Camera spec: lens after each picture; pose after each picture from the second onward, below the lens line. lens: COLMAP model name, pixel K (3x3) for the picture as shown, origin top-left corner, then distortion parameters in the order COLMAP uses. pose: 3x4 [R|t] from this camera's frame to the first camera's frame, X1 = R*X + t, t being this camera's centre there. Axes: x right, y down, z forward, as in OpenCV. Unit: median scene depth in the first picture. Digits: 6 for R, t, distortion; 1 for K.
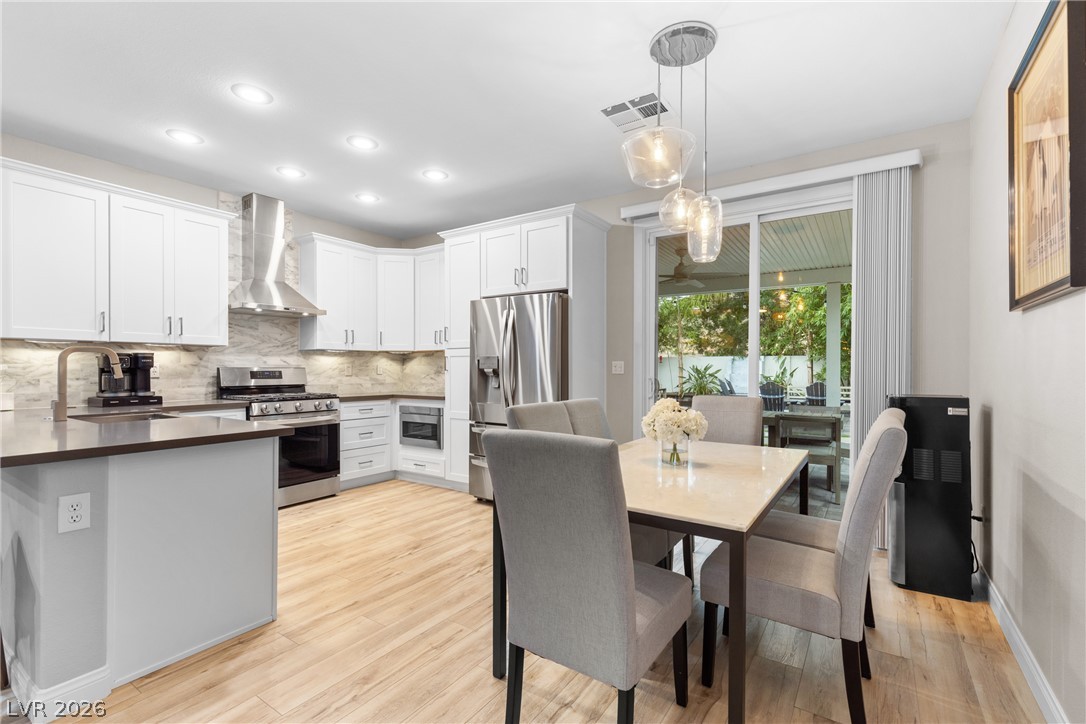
lens RADIAL K [[491.4, 0, 551.5], [0, 491.4, 368.7], [0, 0, 1]] dist [0.004427, -0.001578]
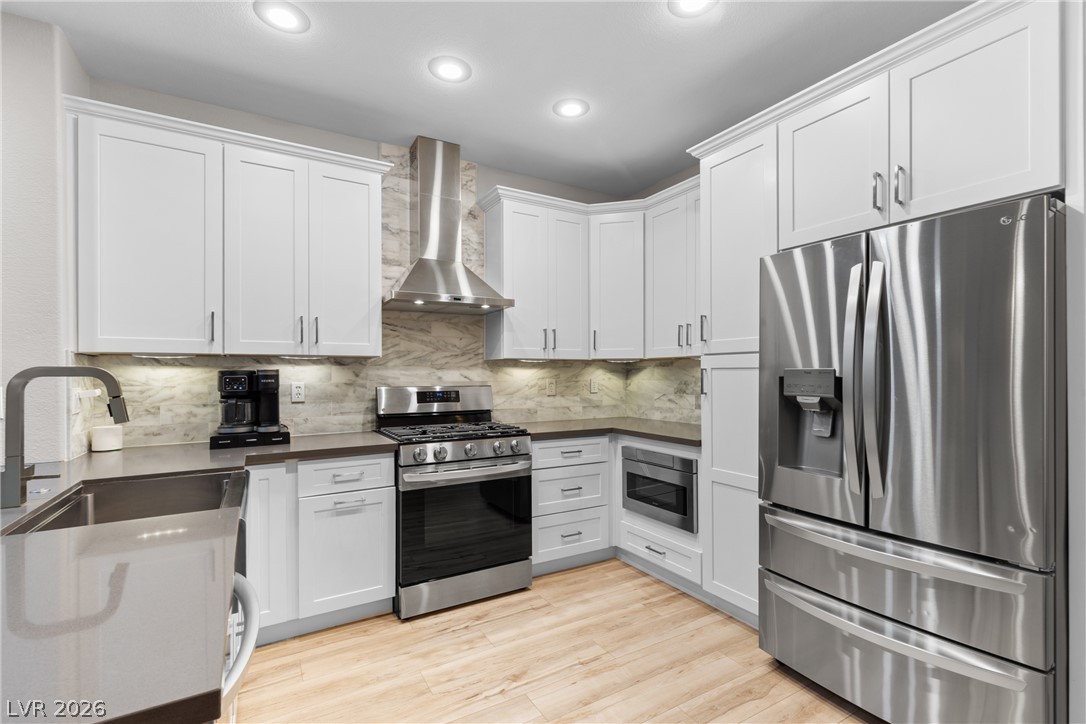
lens RADIAL K [[491.4, 0, 546.5], [0, 491.4, 371.1], [0, 0, 1]] dist [0.004427, -0.001578]
pose [[0.900720, -0.003307, -0.434387, -0.144038], [0.002191, 0.999993, -0.003070, -0.022720], [0.434394, 0.001813, 0.900721, 0.458747]]
